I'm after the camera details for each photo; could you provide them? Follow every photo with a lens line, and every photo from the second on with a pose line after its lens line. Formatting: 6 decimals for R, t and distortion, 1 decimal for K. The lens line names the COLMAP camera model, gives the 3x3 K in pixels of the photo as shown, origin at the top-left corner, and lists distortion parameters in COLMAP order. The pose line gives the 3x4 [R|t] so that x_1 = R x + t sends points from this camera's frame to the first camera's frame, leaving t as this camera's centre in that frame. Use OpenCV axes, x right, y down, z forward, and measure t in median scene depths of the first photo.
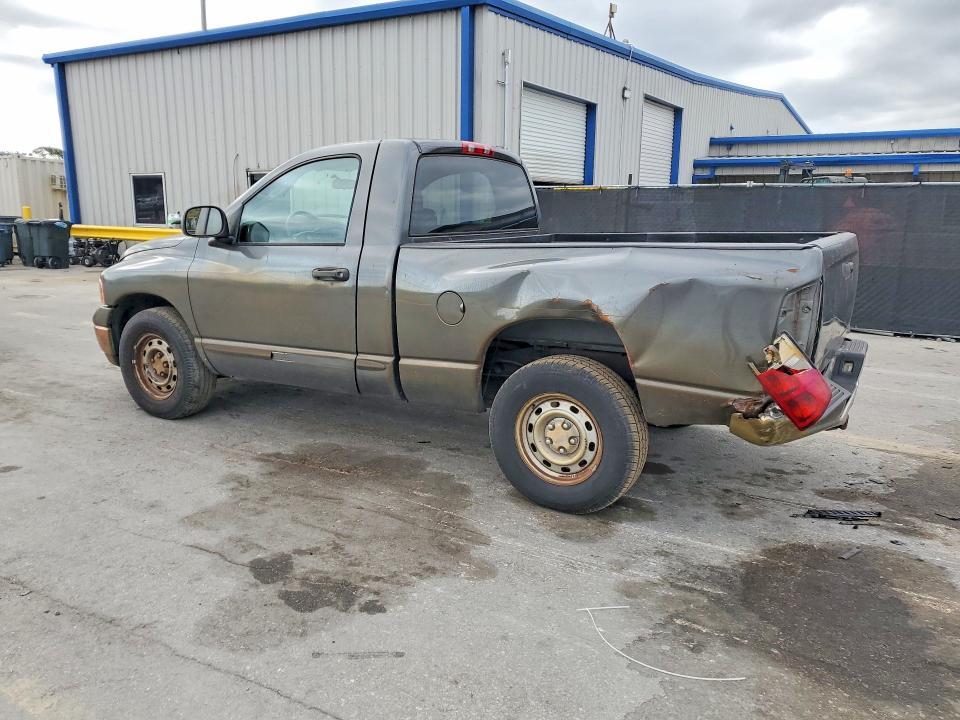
lens RADIAL K [[734.2, 0, 487.8], [0, 734.2, 359.7], [0, 0, 1]] dist [0.013349, 0.005842]
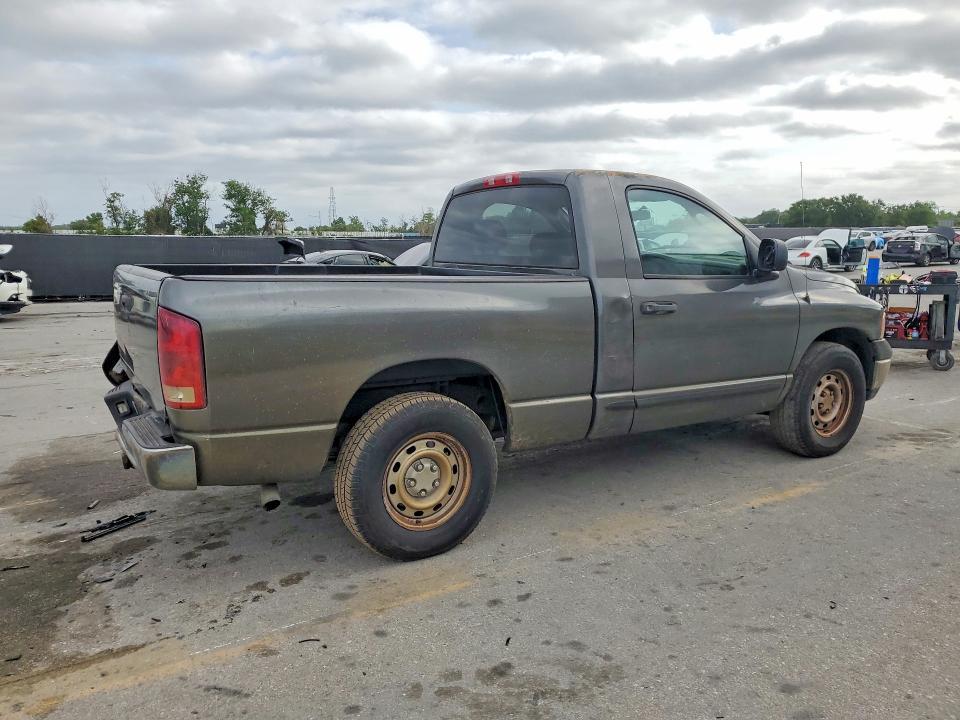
lens RADIAL K [[734.2, 0, 481.8], [0, 734.2, 362.2], [0, 0, 1]] dist [0.013349, 0.005842]
pose [[-0.462136, 0.147341, -0.874483, 1.012245], [-0.183520, 0.948865, 0.256858, -0.347743], [0.867612, 0.279189, -0.411464, 1.634195]]
